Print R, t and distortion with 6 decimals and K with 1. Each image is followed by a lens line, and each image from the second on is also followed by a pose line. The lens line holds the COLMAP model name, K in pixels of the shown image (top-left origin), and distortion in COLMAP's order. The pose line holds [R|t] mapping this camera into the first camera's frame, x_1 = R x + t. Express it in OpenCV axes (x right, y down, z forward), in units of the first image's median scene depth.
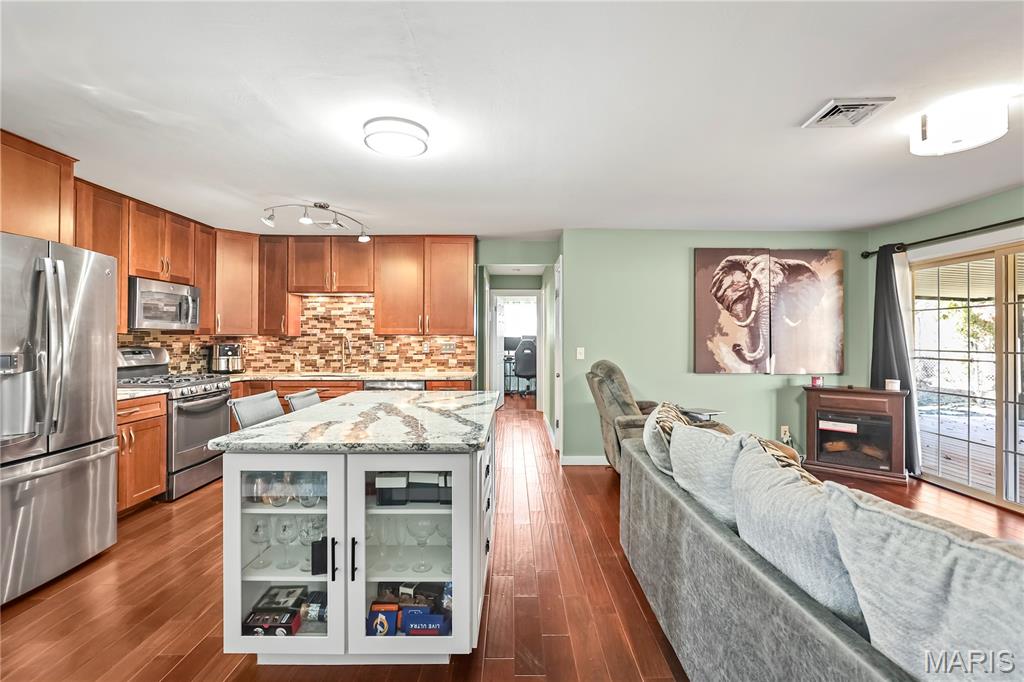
lens RADIAL K [[467.5, 0, 522.1], [0, 467.5, 333.0], [0, 0, 1]] dist [-0.001449, 0.000184]
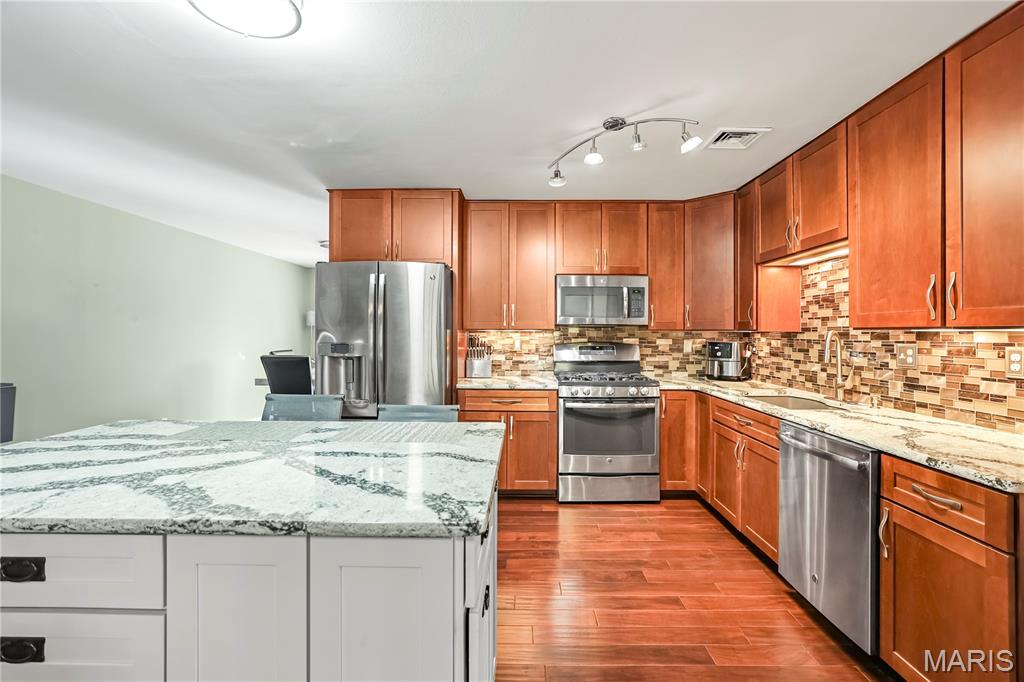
lens RADIAL K [[467.5, 0, 522.1], [0, 467.5, 333.0], [0, 0, 1]] dist [-0.001449, 0.000184]
pose [[-0.021149, -0.000638, -0.999776, 0.150155], [0.005656, 0.999984, -0.000758, 0.006785], [0.999760, -0.005671, -0.021145, 0.646221]]
